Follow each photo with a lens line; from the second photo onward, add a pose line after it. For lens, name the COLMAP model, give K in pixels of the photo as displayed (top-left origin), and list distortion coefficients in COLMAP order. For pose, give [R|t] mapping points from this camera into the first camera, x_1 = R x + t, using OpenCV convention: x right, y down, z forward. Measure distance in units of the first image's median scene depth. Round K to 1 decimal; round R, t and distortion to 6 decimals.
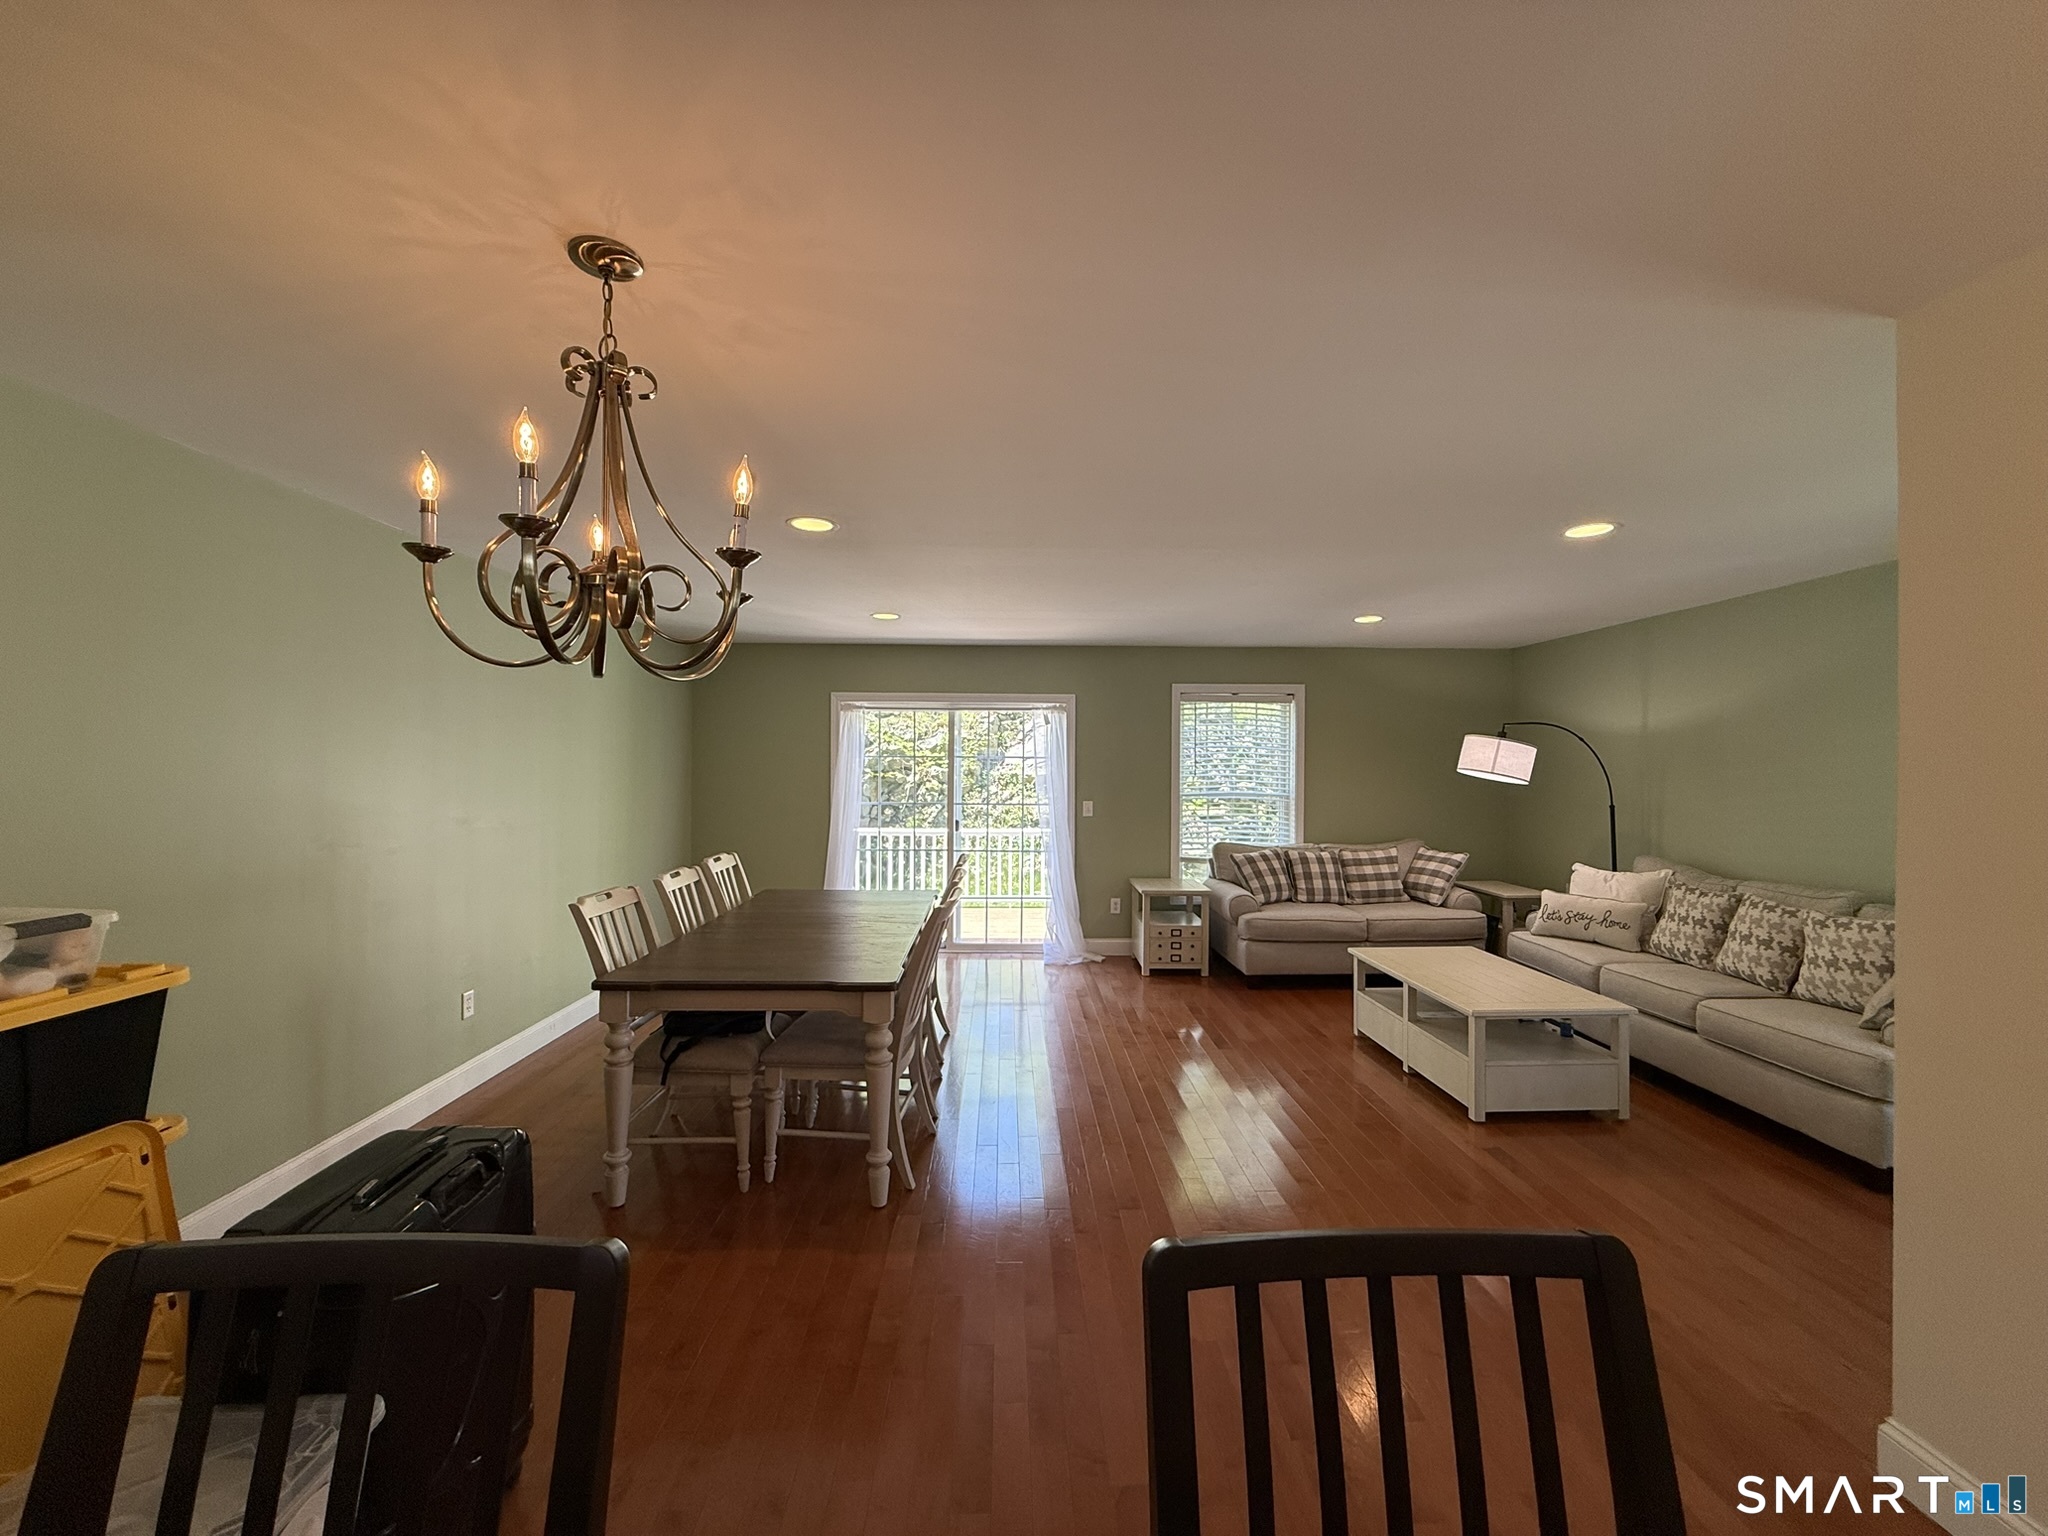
lens RADIAL K [[811.3, 0, 1021.6], [0, 811.3, 762.1], [0, 0, 1]] dist [0.000319, 0.000092]
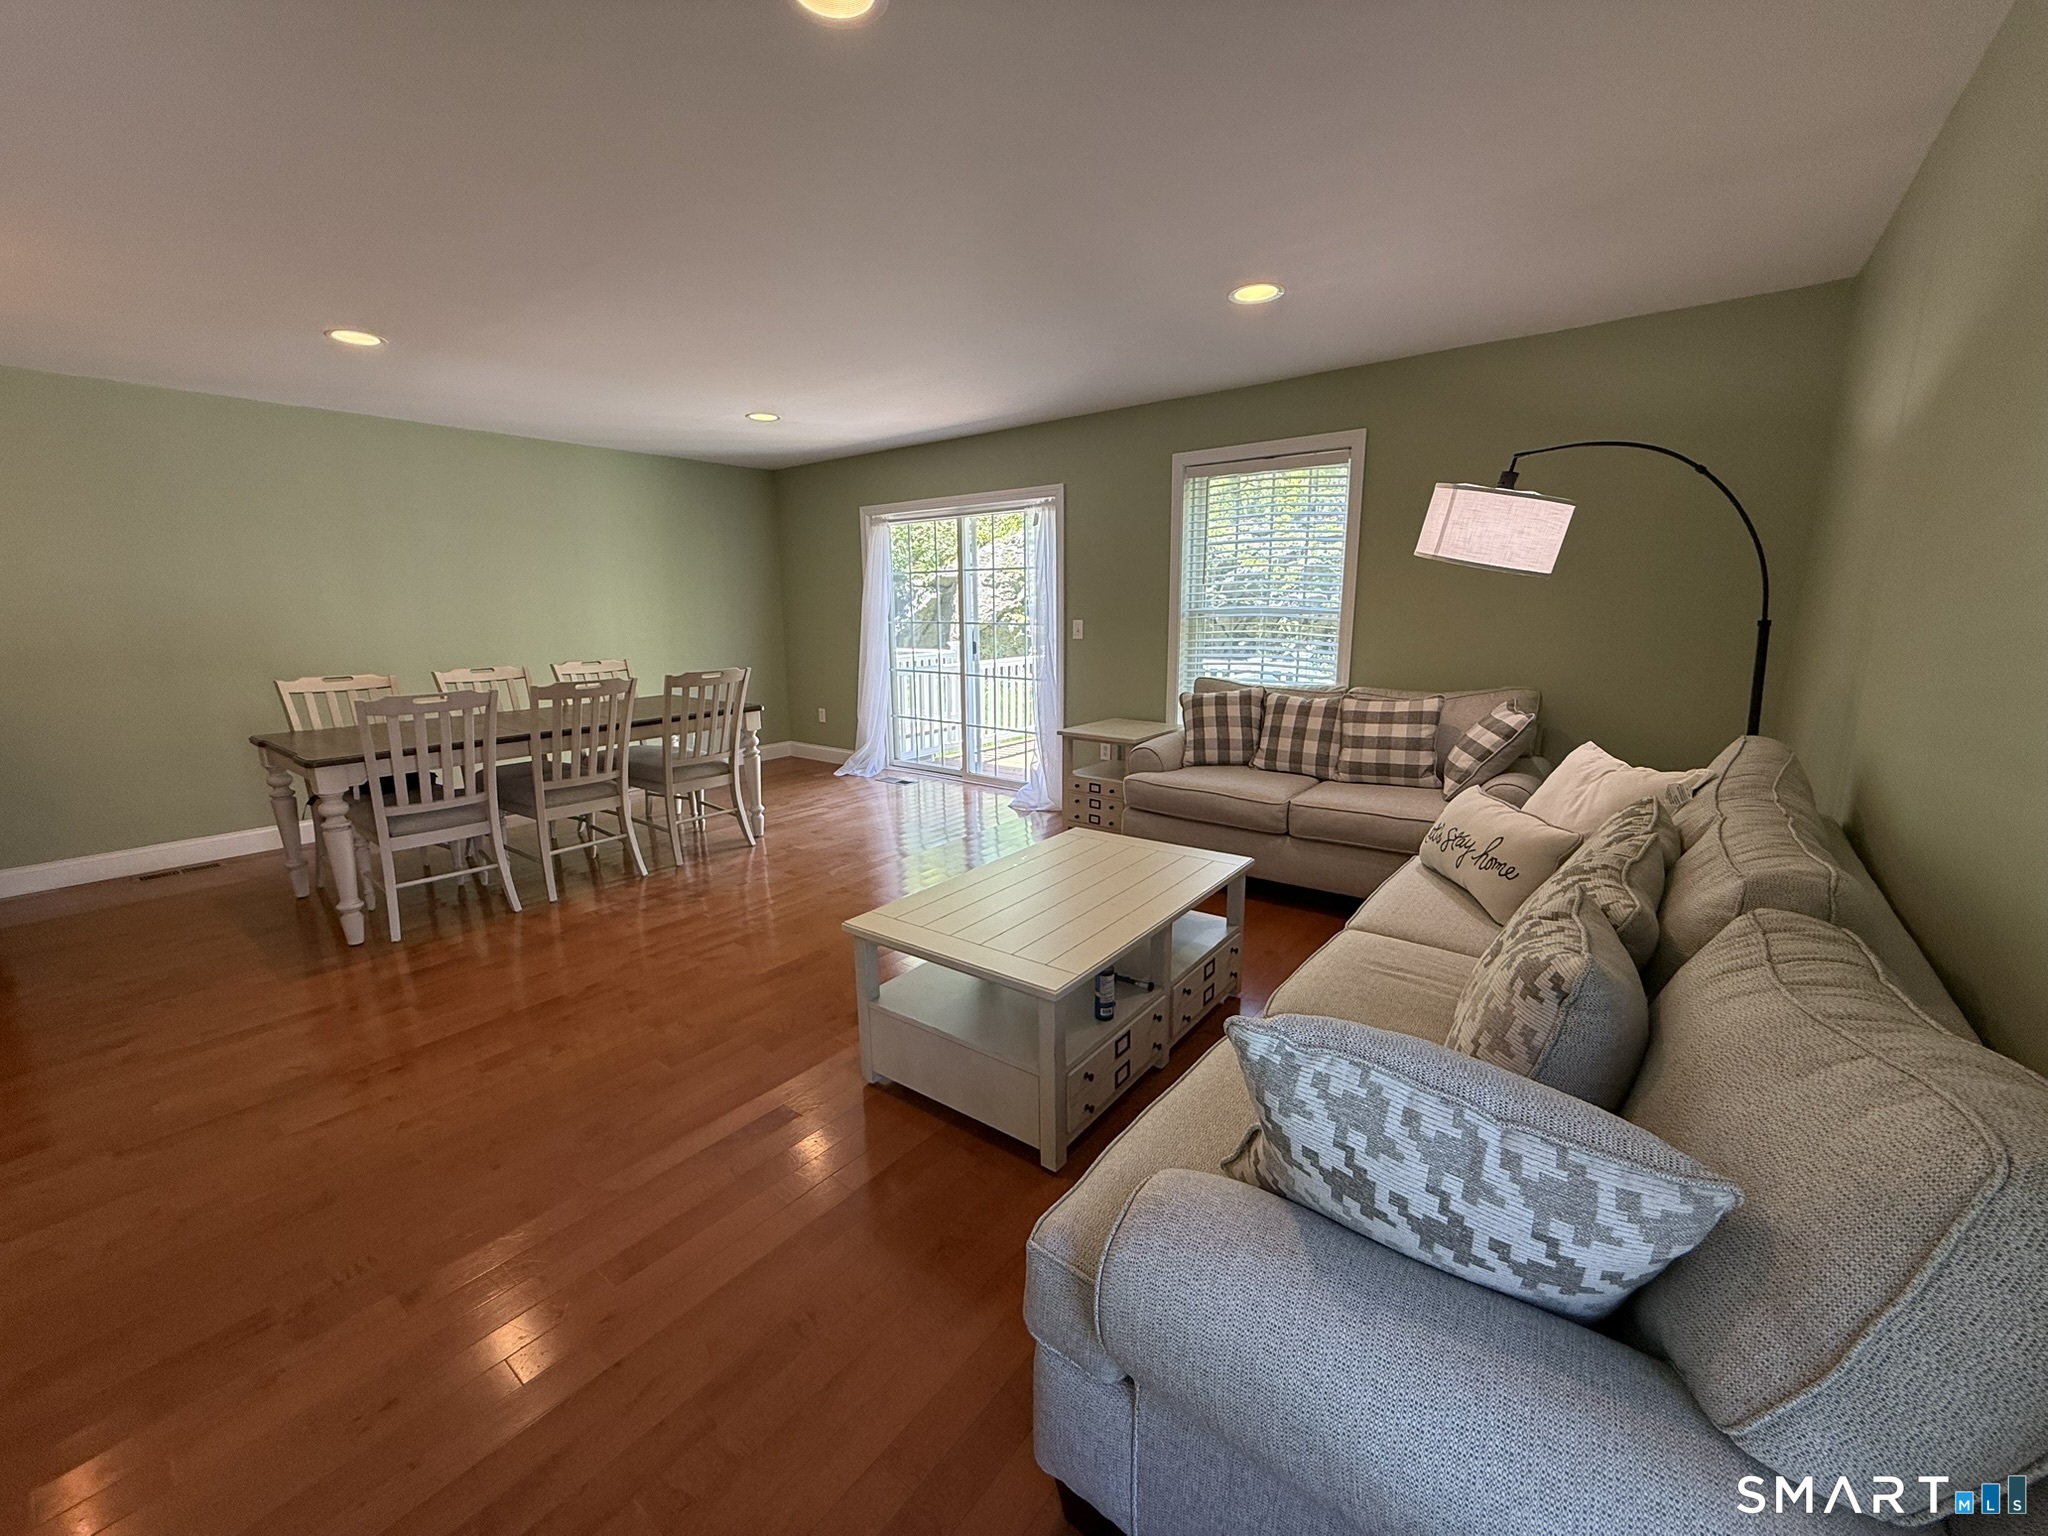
lens RADIAL K [[815.6, 0, 1022.6], [0, 815.6, 761.0], [0, 0, 1]] dist [-0.000663, 0.000509]
pose [[0.773828, 0.108422, -0.624047, 0.617856], [0.017547, 0.981193, 0.192231, 0.031719], [0.633153, -0.159704, 0.757372, 0.359083]]
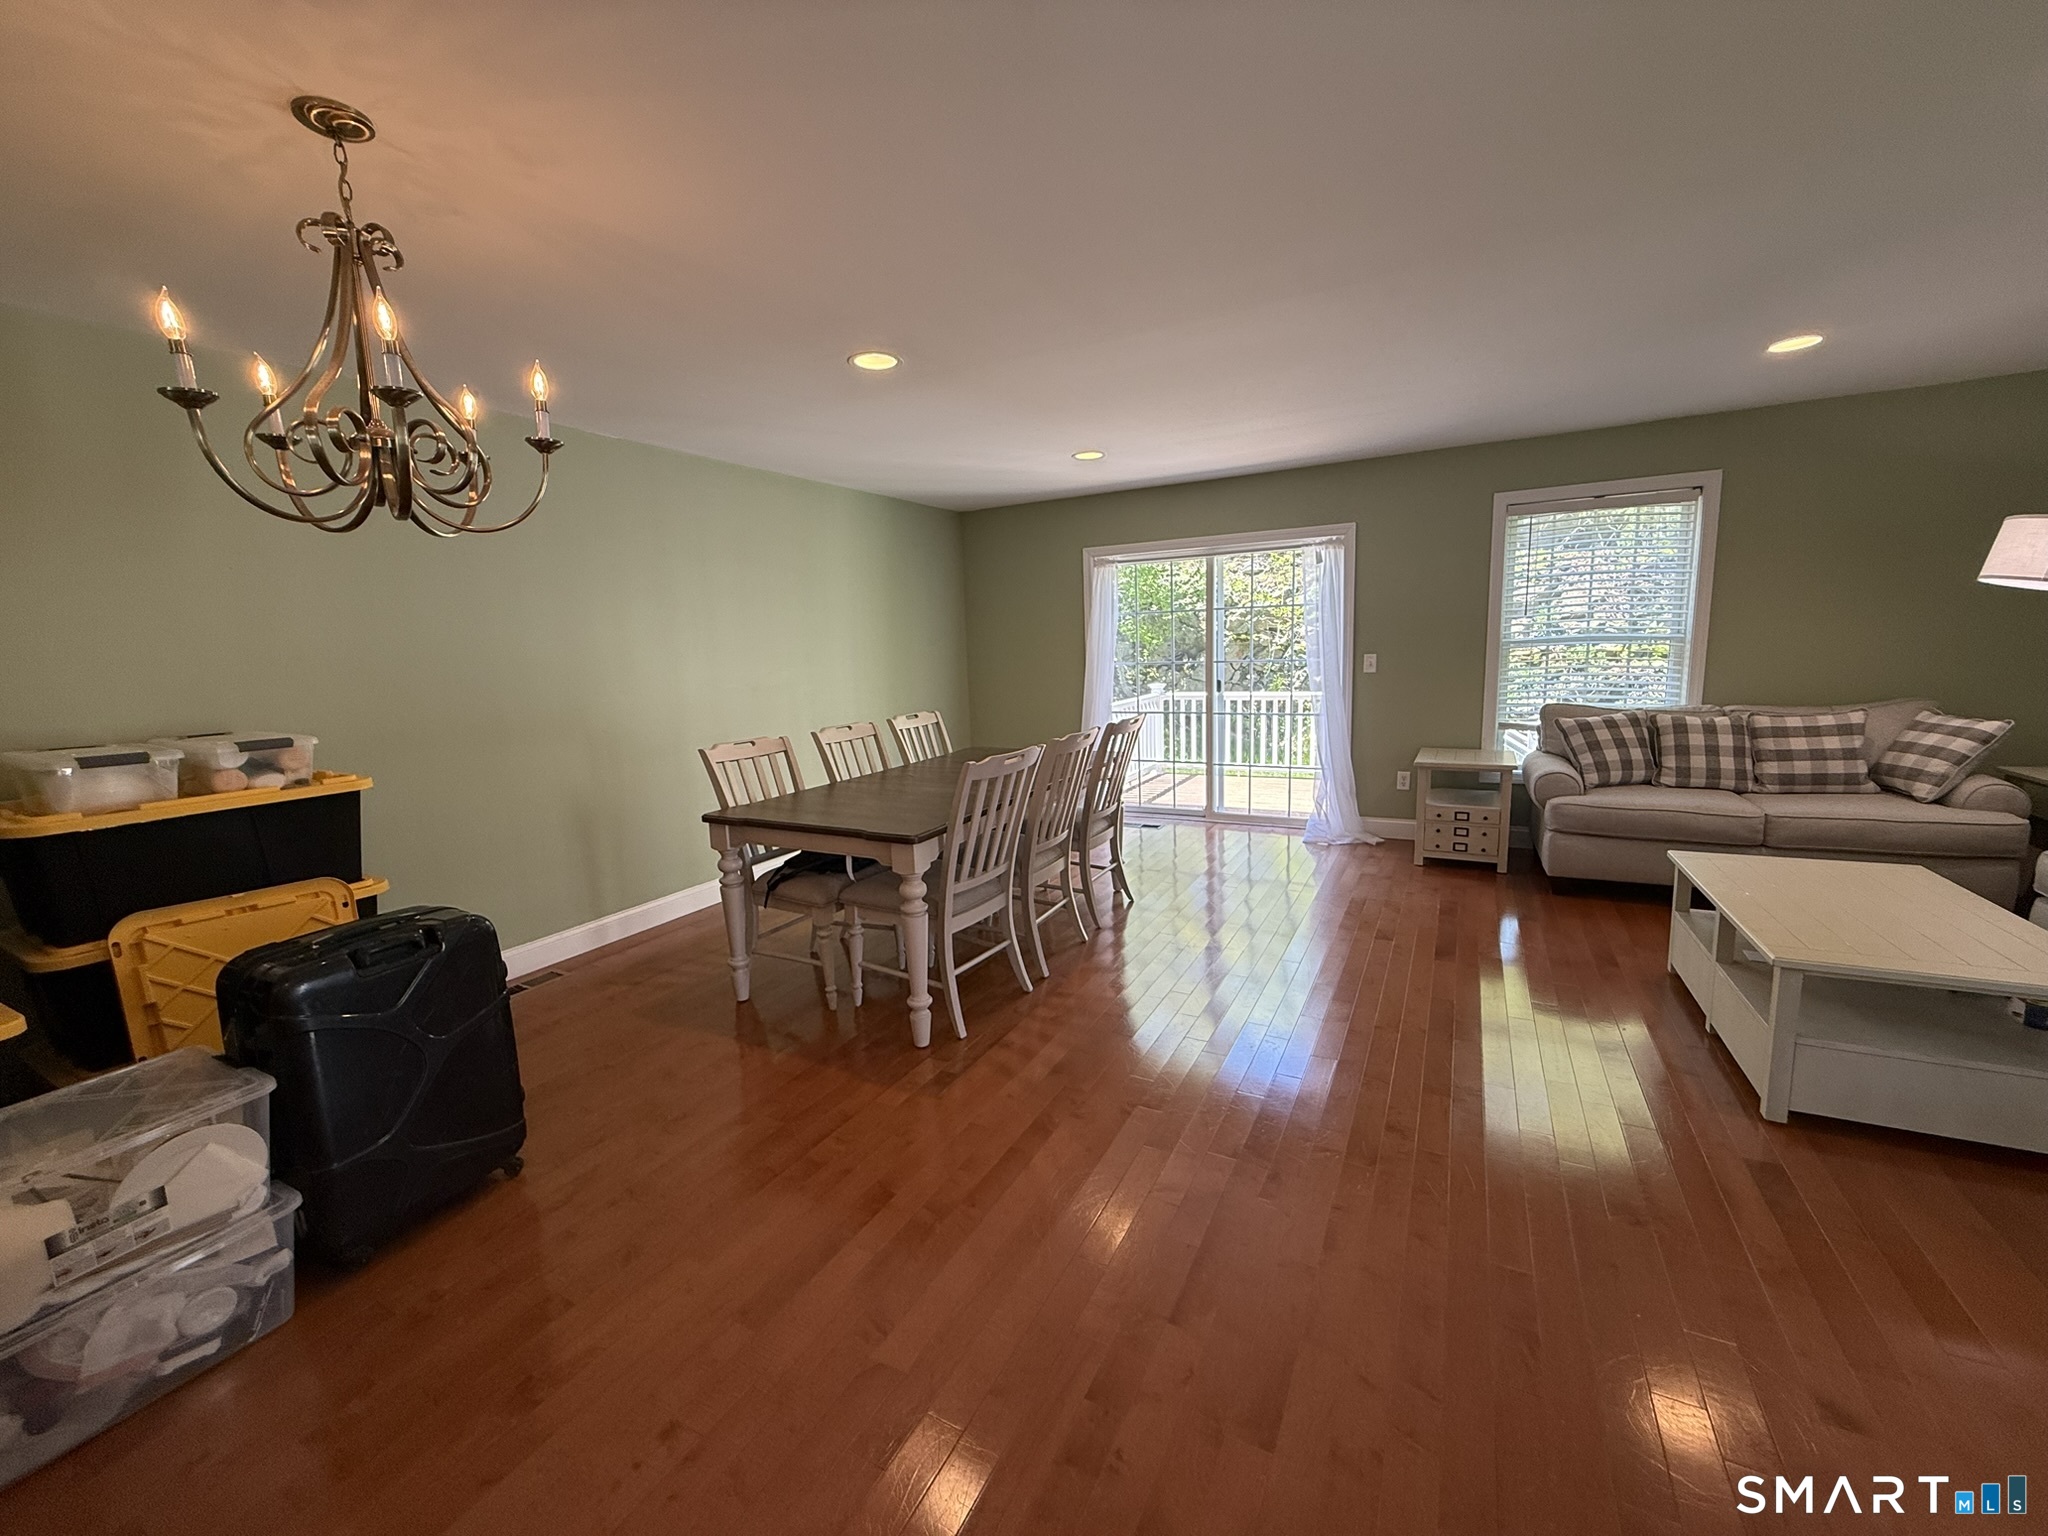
lens RADIAL K [[815.6, 0, 1022.6], [0, 815.6, 761.0], [0, 0, 1]] dist [-0.000663, 0.000509]
pose [[0.868803, 0.033697, -0.494010, 0.206406], [0.044816, 0.988236, 0.146226, 0.020203], [0.493126, -0.149181, 0.857072, 0.108118]]
